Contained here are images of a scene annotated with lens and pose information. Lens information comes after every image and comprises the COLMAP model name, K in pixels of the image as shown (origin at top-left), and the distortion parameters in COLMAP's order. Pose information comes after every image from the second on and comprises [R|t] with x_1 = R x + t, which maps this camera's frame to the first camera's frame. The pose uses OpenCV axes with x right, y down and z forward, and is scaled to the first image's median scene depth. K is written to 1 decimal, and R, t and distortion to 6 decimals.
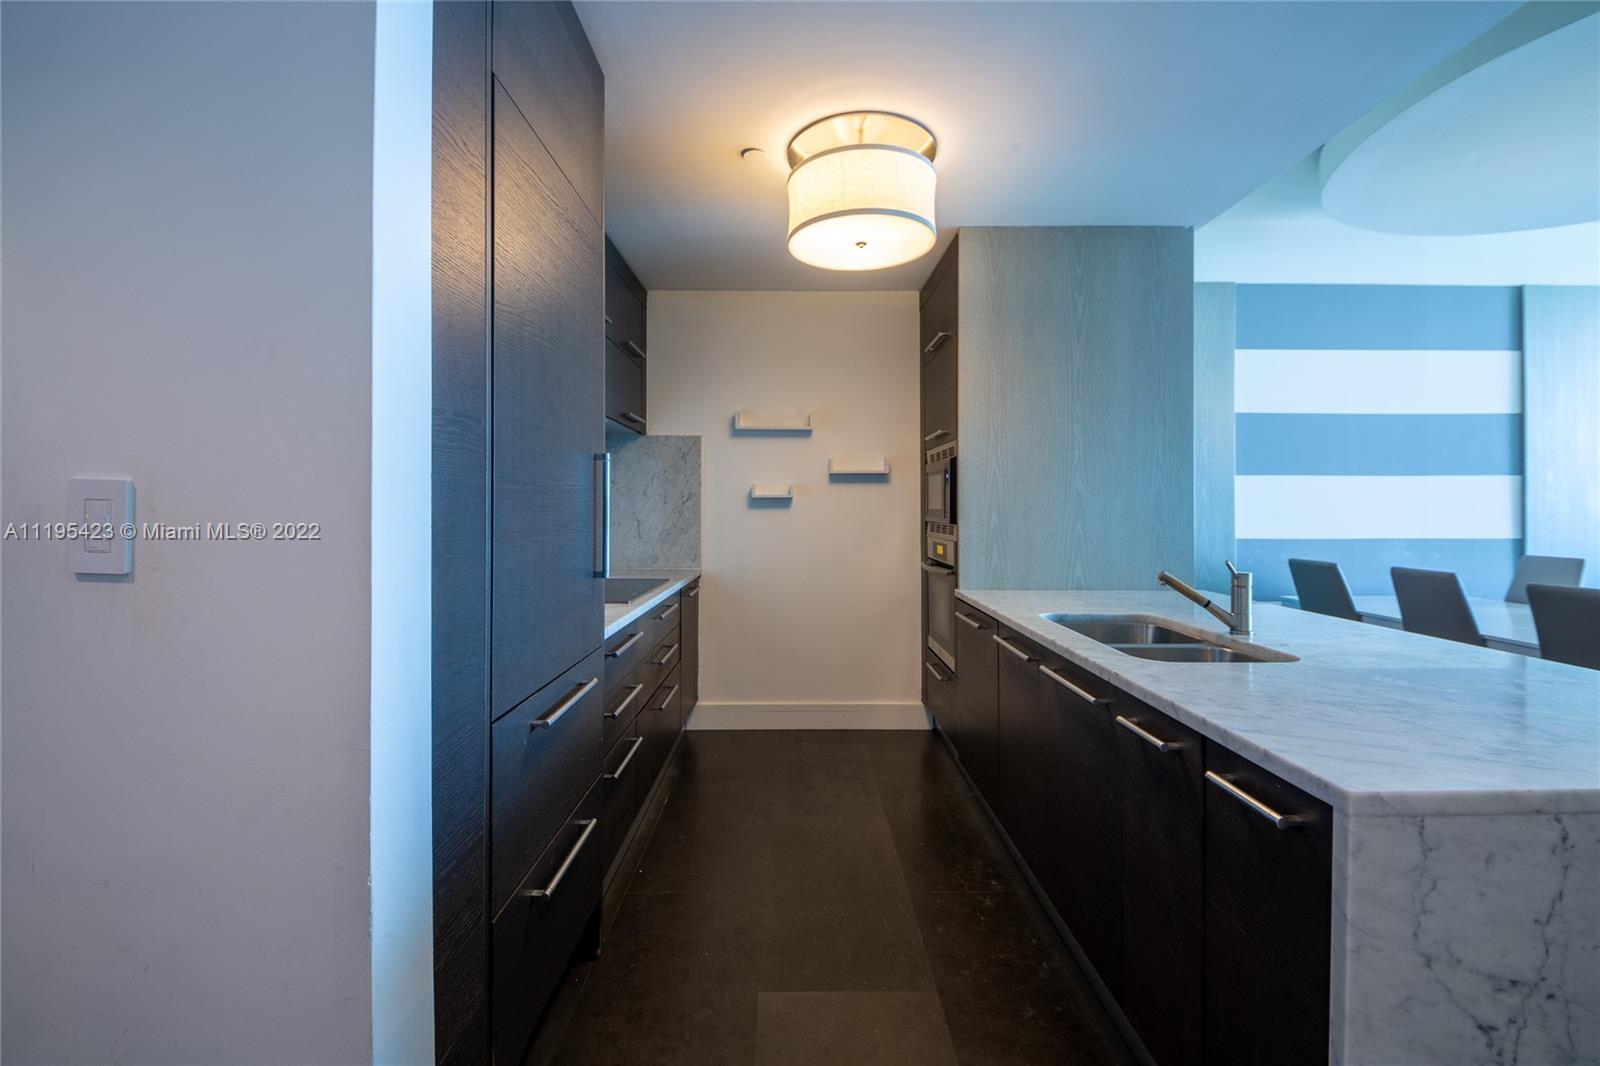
lens RADIAL K [[677.4, 0, 784.1], [0, 677.4, 500.2], [0, 0, 1]] dist [0.009778, -0.011130]
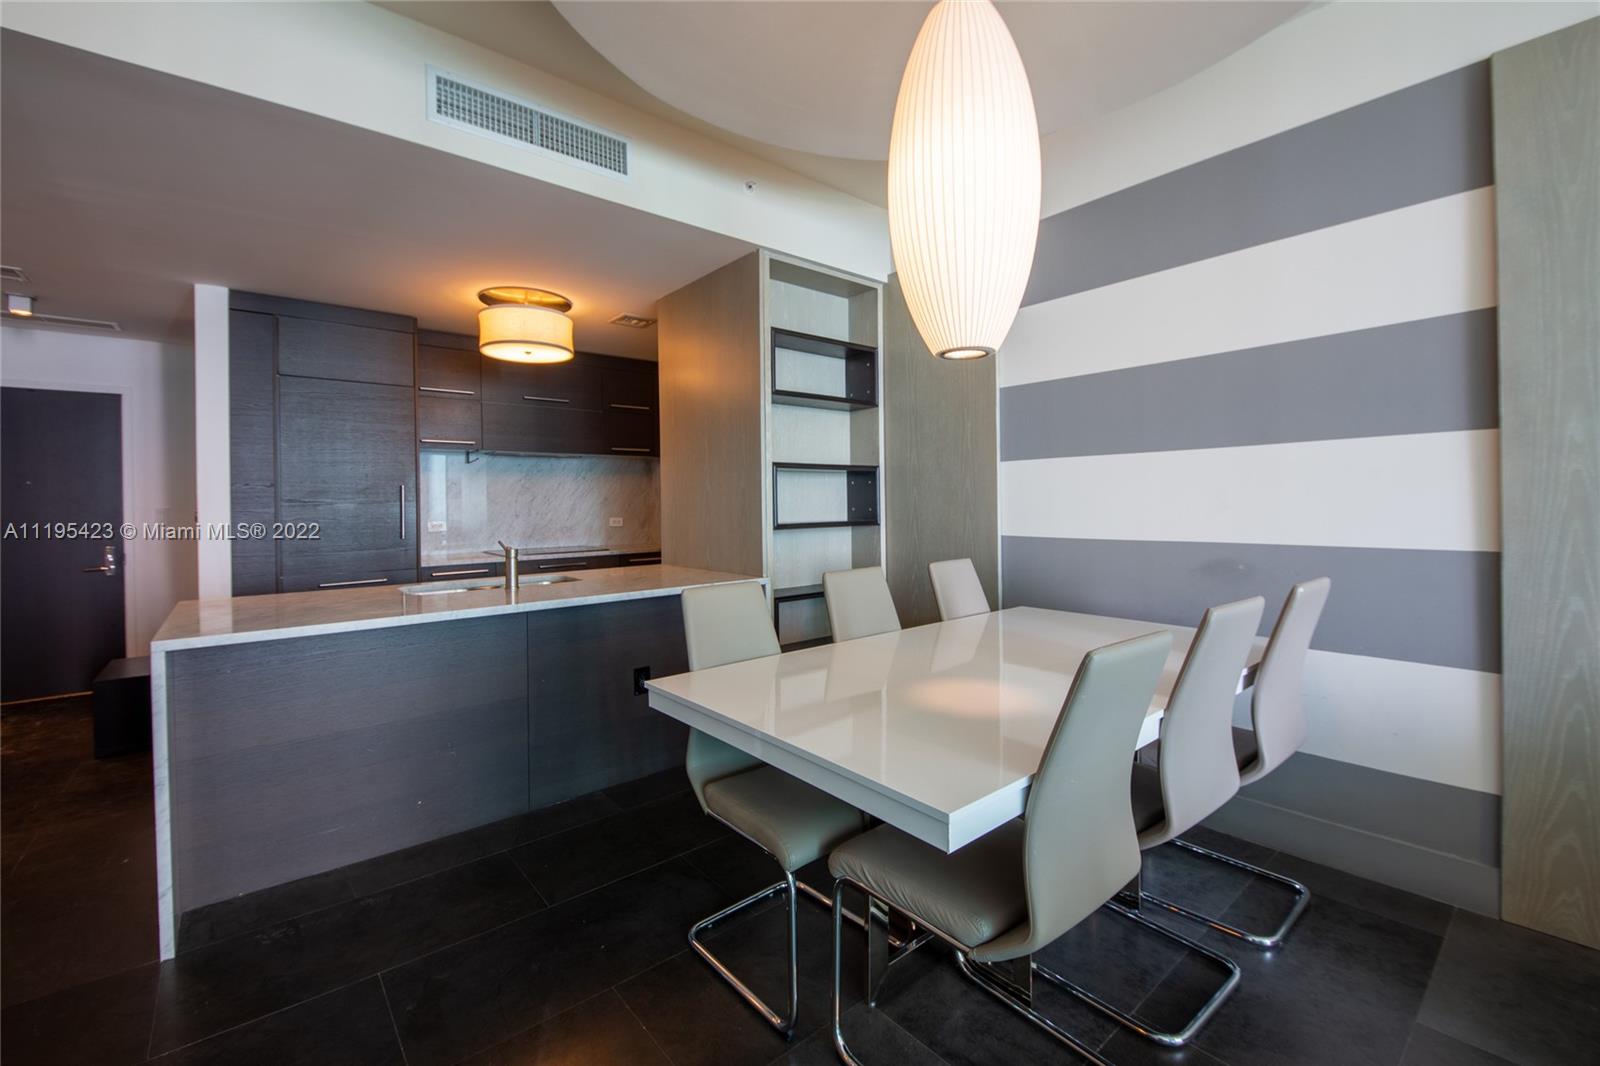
lens RADIAL K [[677.4, 0, 805.0], [0, 677.4, 514.1], [0, 0, 1]] dist [0.009778, -0.011130]
pose [[0.644421, 0.001957, -0.764669, 1.344920], [0.024695, 0.999422, 0.023370, 0.004865], [0.764272, -0.033944, 0.644000, 0.297560]]
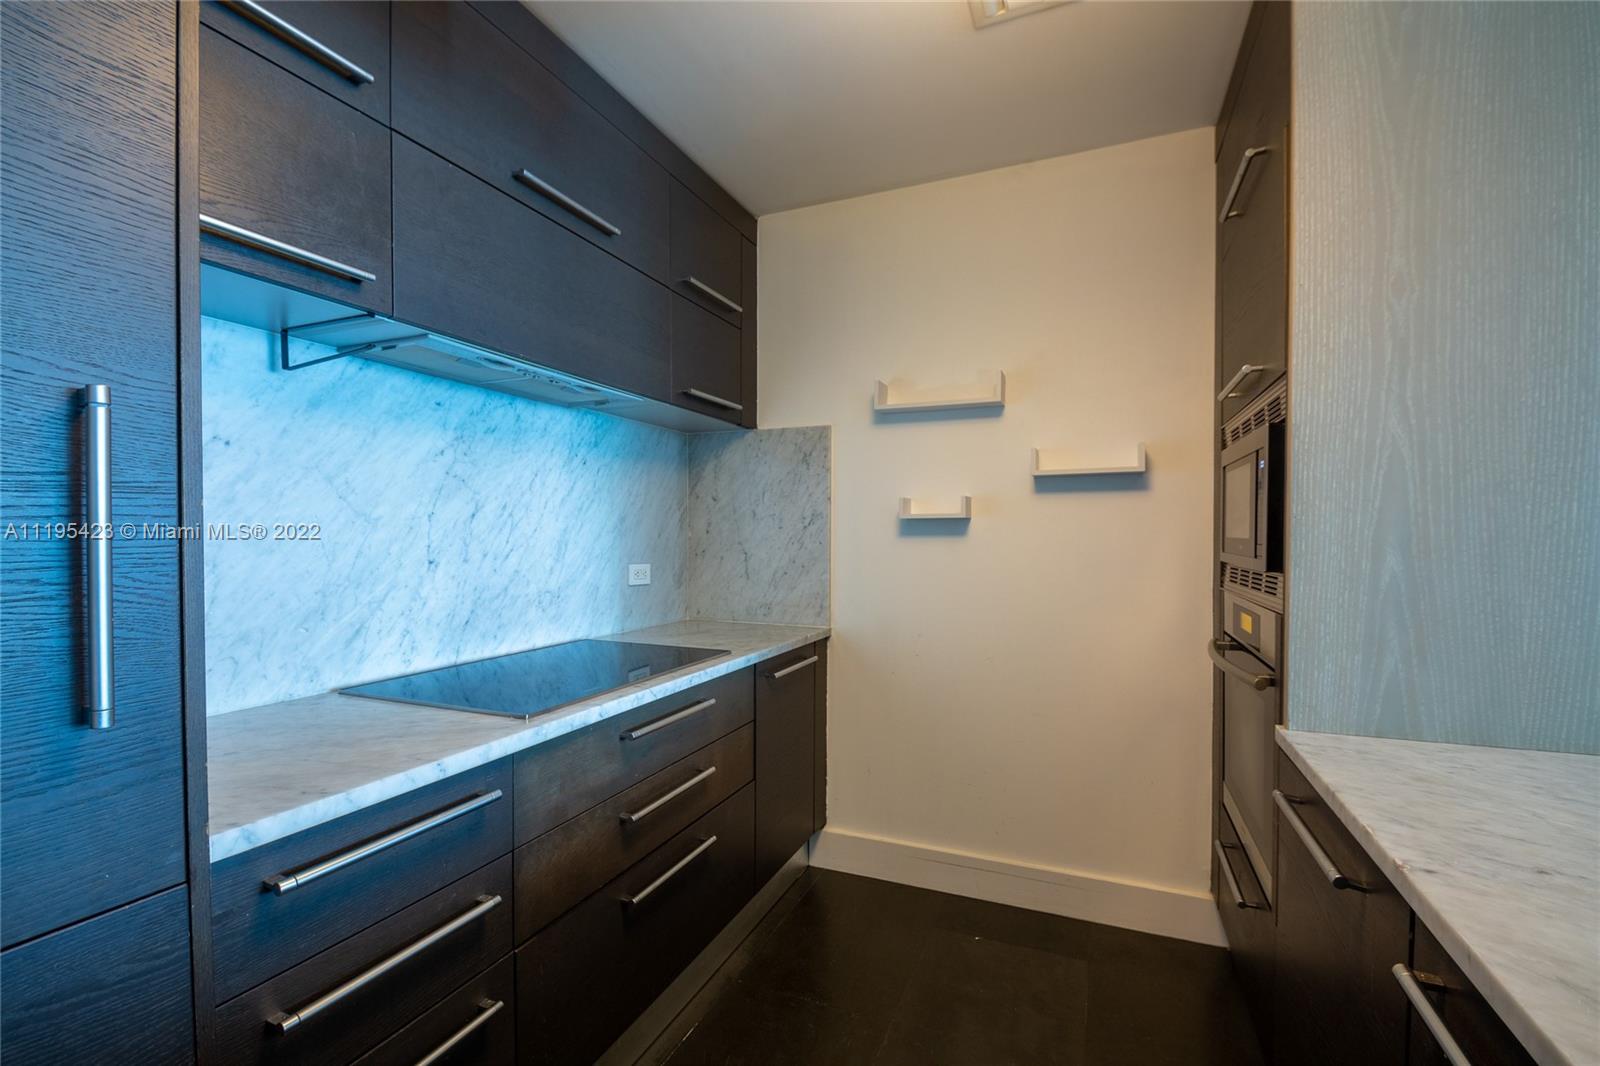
lens RADIAL K [[677.4, 0, 812.1], [0, 677.4, 543.8], [0, 0, 1]] dist [0.009778, -0.011130]
pose [[0.923829, 0.003428, -0.382790, 0.131294], [0.006203, 0.999695, 0.023922, 0.004587], [0.382755, -0.024474, 0.923525, 0.447553]]
